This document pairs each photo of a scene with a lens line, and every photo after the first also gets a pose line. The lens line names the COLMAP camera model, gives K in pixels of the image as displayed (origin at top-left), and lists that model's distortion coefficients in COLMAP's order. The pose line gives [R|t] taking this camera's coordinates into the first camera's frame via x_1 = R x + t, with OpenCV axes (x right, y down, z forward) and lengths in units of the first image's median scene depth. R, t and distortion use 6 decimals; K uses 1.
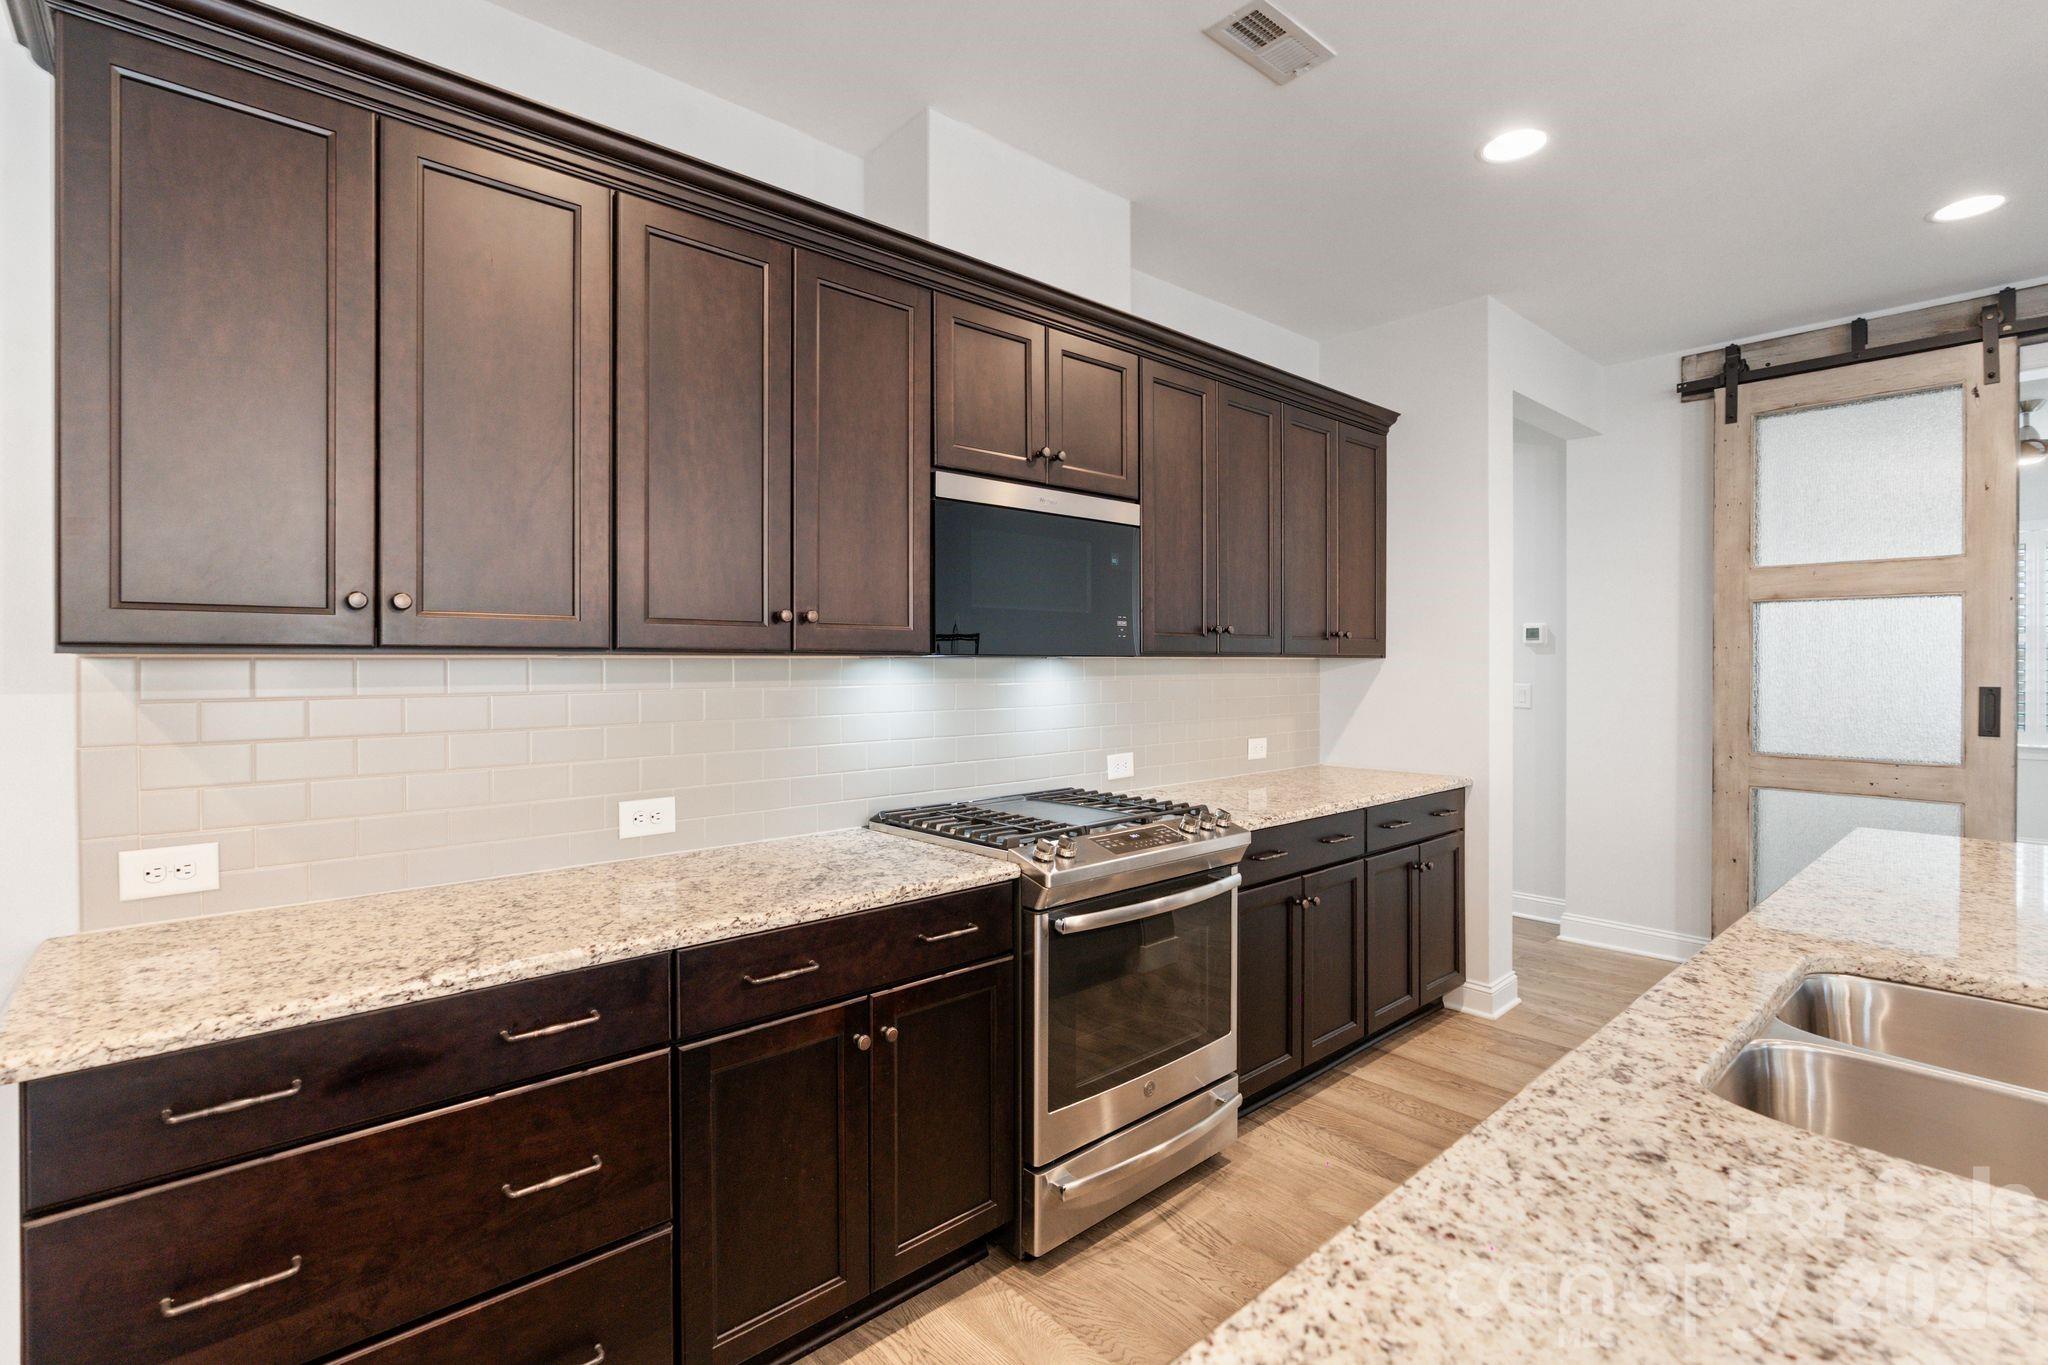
lens RADIAL K [[940.1, 0, 1017.2], [0, 940.1, 669.6], [0, 0, 1]] dist [-0.007184, 0.001301]
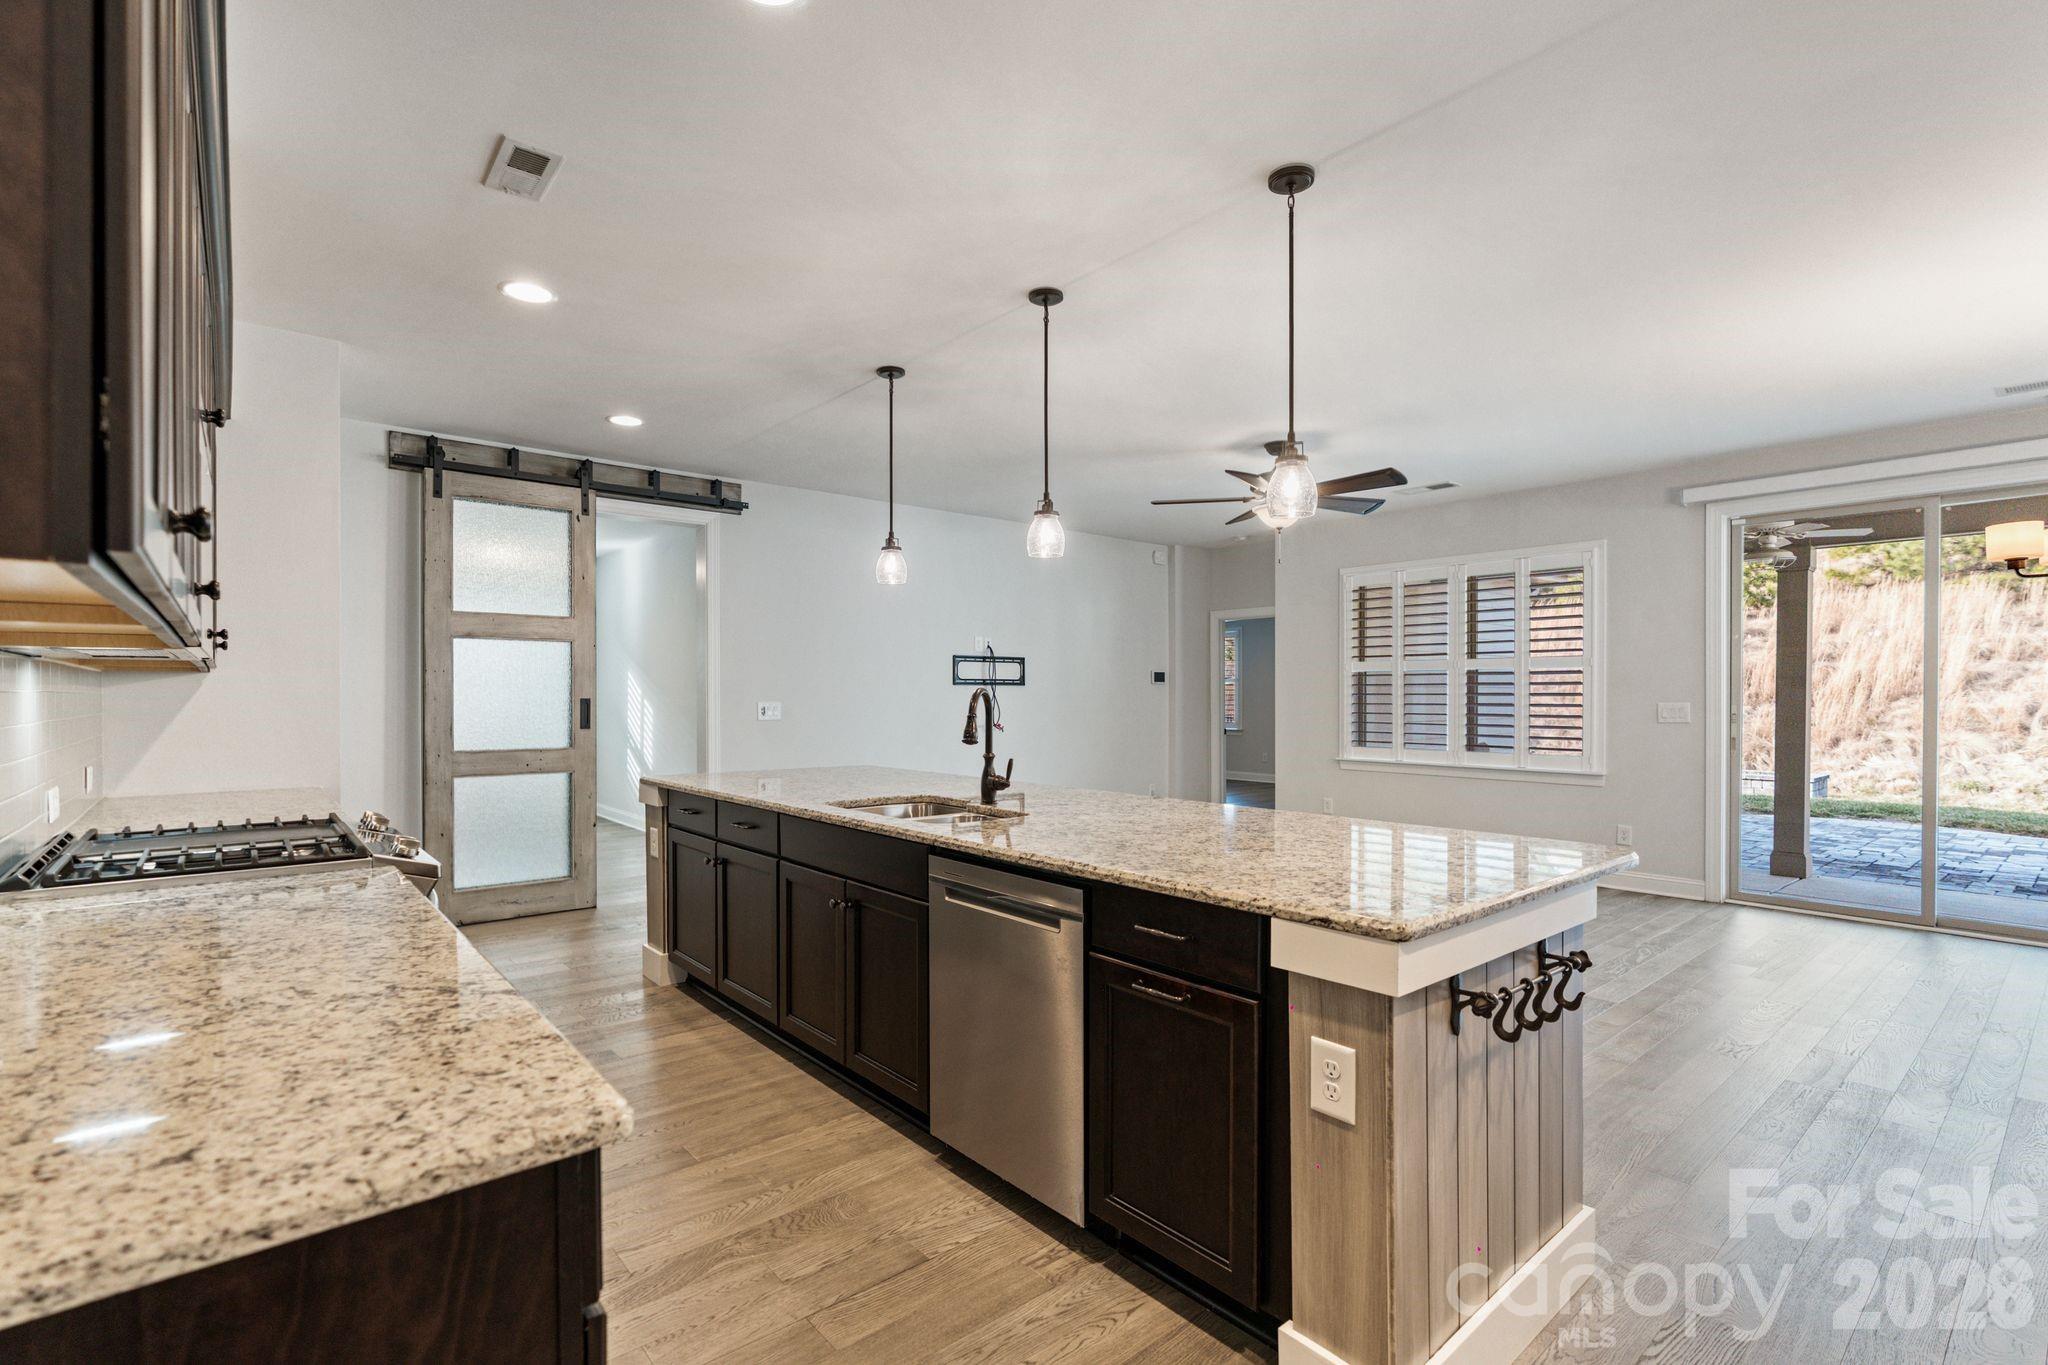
lens RADIAL K [[940.1, 0, 1017.0], [0, 940.1, 695.5], [0, 0, 1]] dist [-0.007184, 0.001301]
pose [[0.022725, 0.002457, 0.999739, -0.568245], [0.005609, 0.999981, -0.002585, 0.020291], [-0.999726, 0.005666, 0.022711, 0.189261]]
